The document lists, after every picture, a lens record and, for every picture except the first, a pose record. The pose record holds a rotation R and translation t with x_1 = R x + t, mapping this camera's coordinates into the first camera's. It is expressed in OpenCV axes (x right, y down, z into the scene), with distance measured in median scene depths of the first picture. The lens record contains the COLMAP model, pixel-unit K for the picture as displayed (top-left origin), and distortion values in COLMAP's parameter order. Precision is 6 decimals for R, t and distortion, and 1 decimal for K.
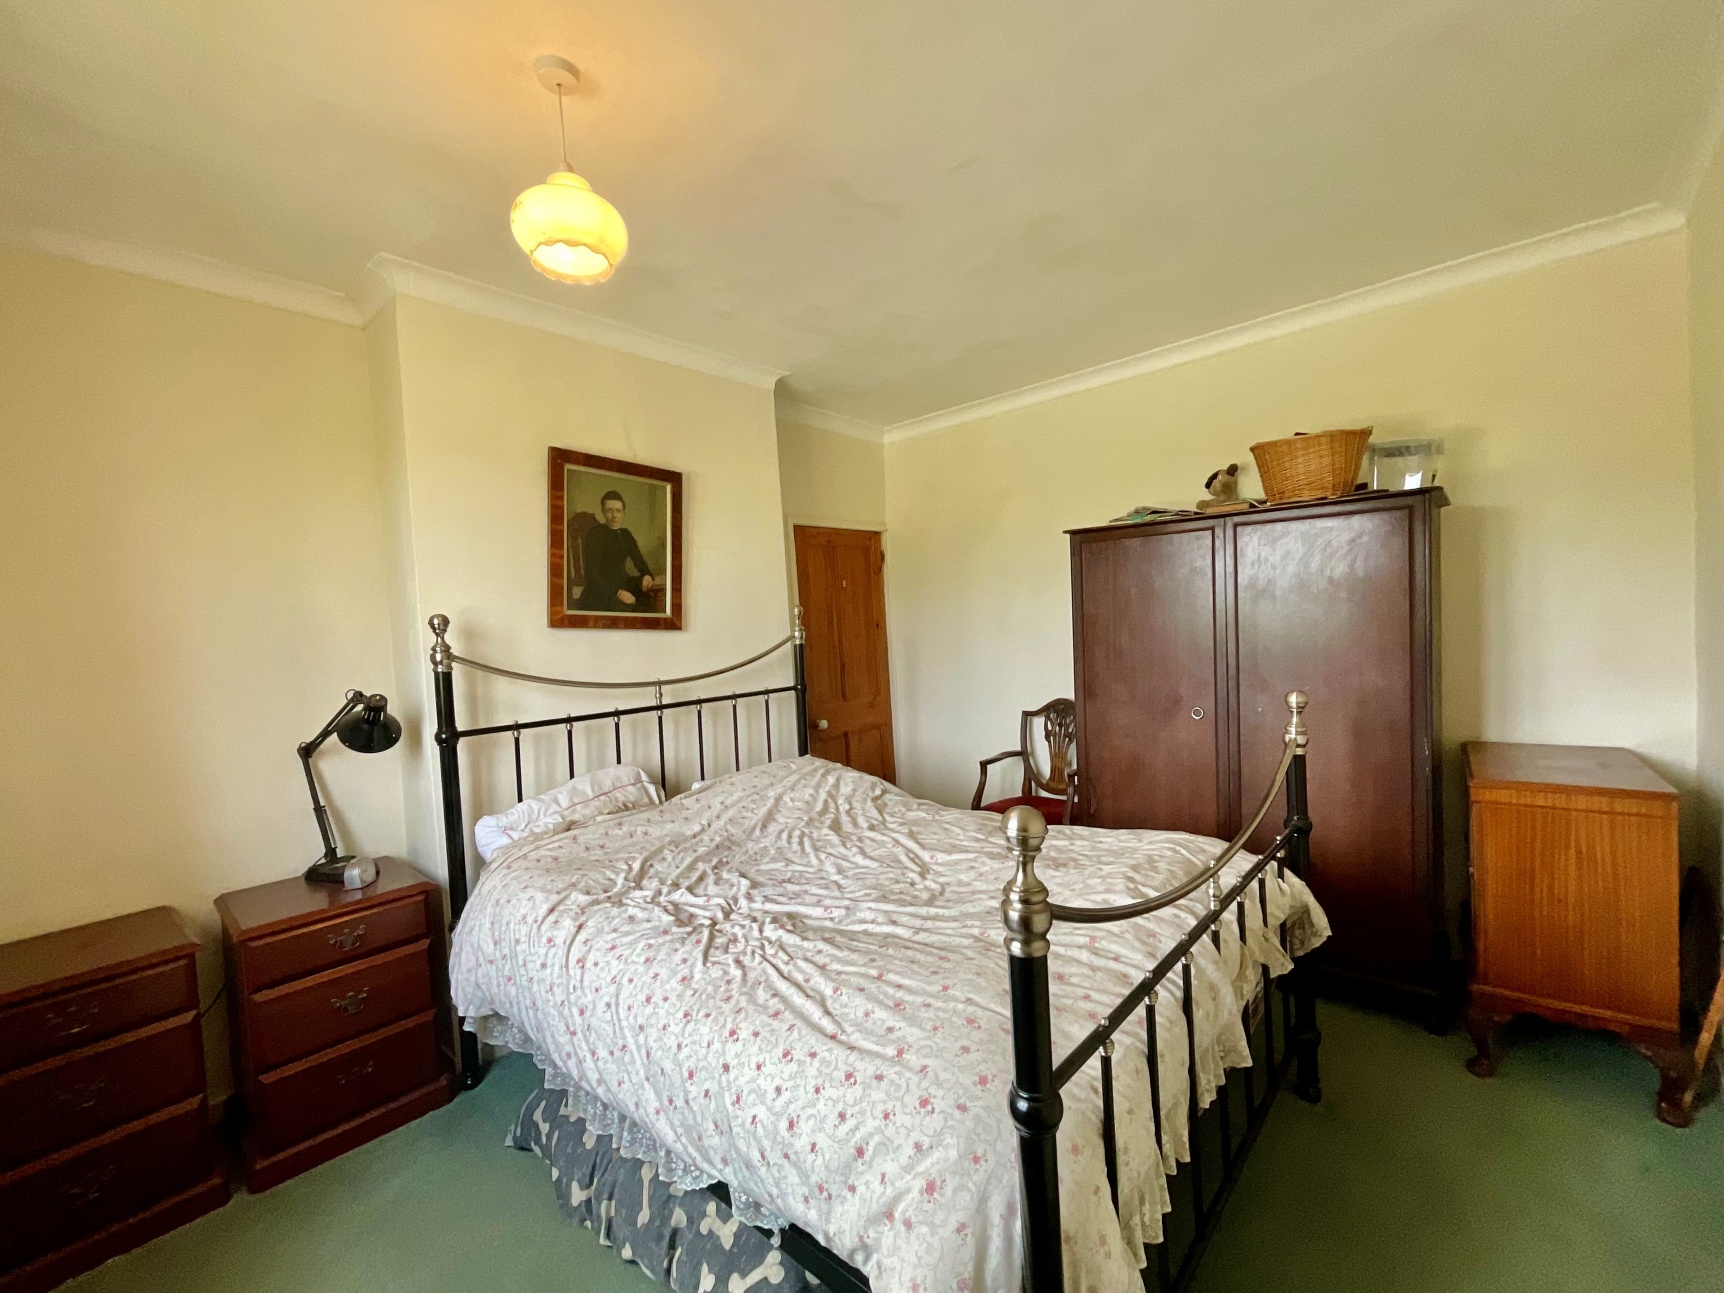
lens RADIAL K [[704.6, 0, 856.0], [0, 704.6, 649.7], [0, 0, 1]] dist [-0.001016, -0.000087]
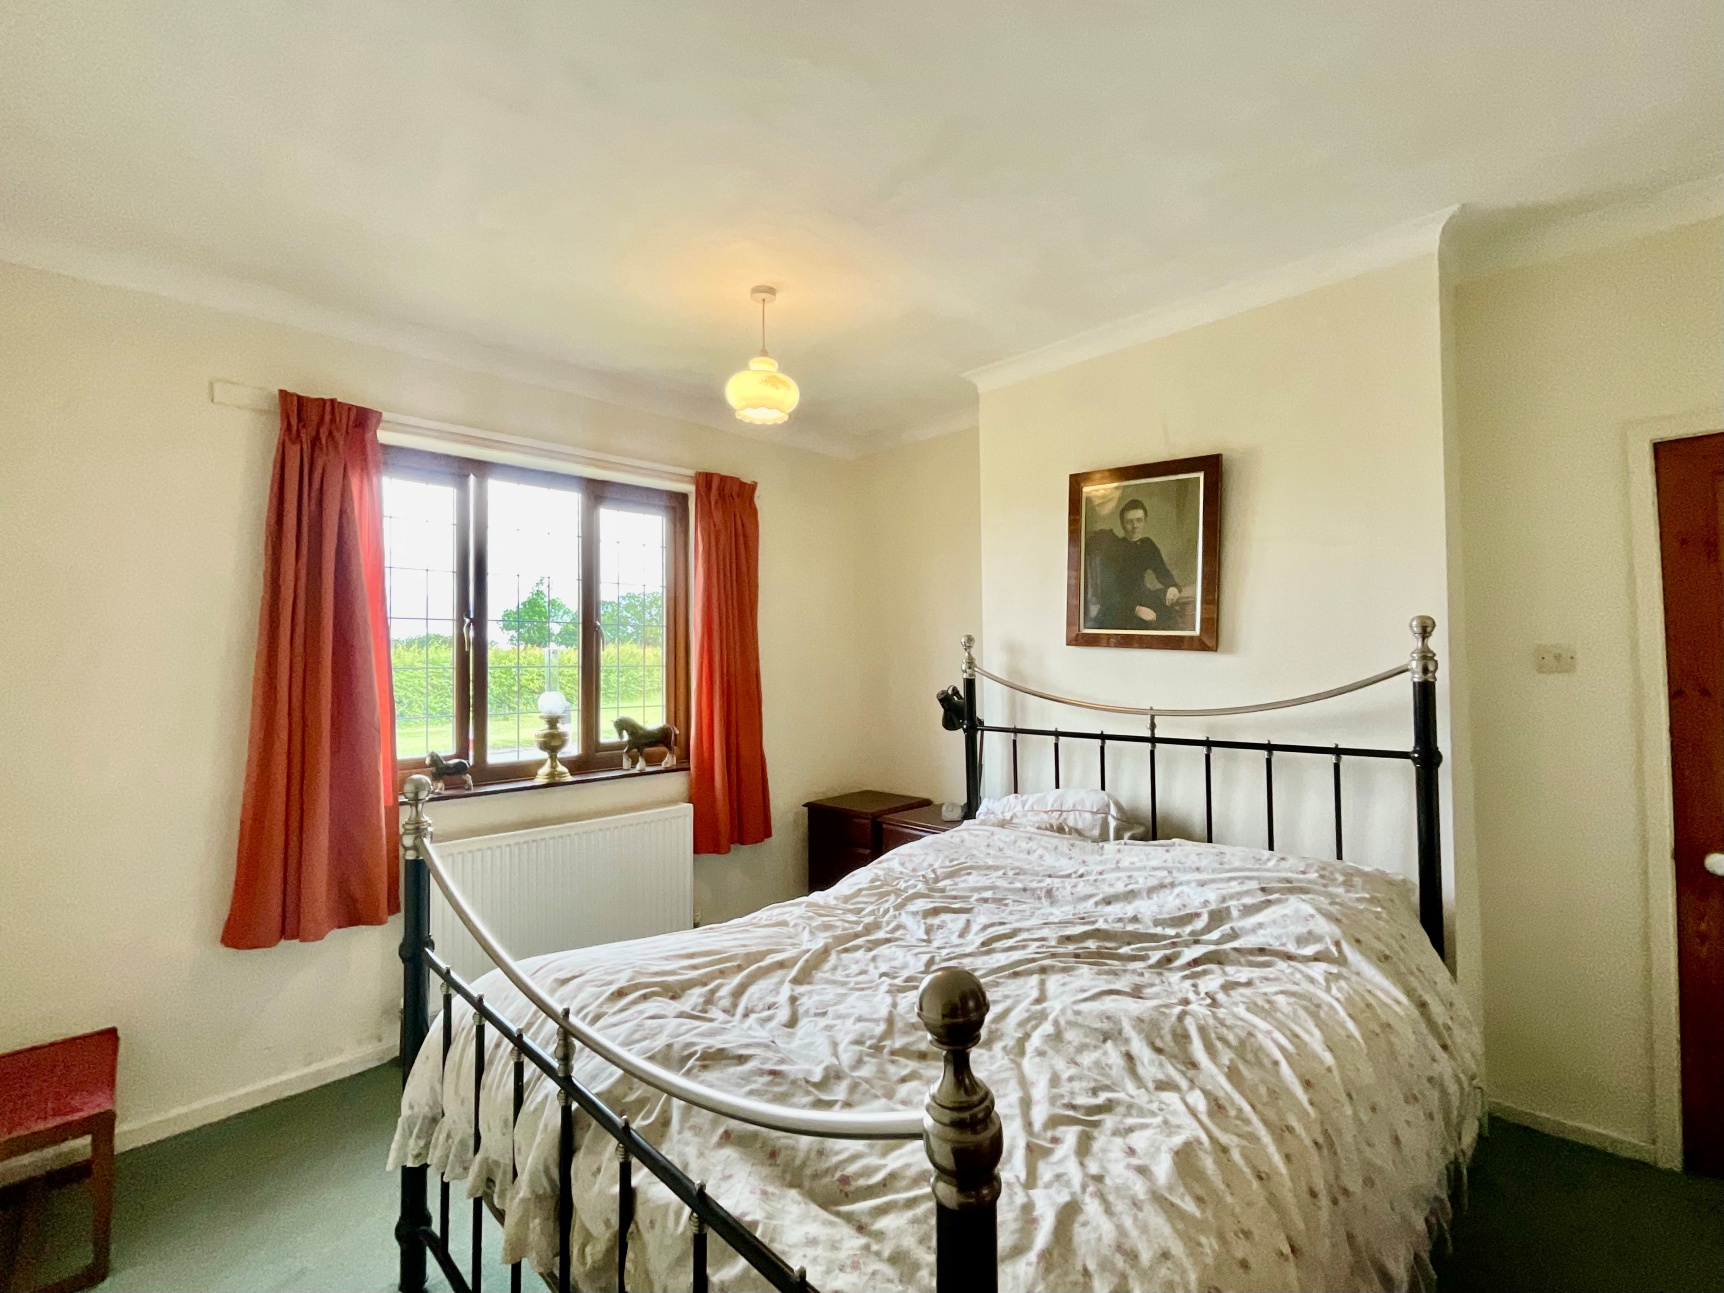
lens RADIAL K [[766.2, 0, 864.8], [0, 766.2, 640.3], [0, 0, 1]] dist [-0.003375, -0.001202]
pose [[-0.051905, 0.021728, -0.998416, 0.684167], [-0.023944, 0.999449, 0.022995, -0.054559], [0.998365, 0.025099, -0.051356, 0.698234]]
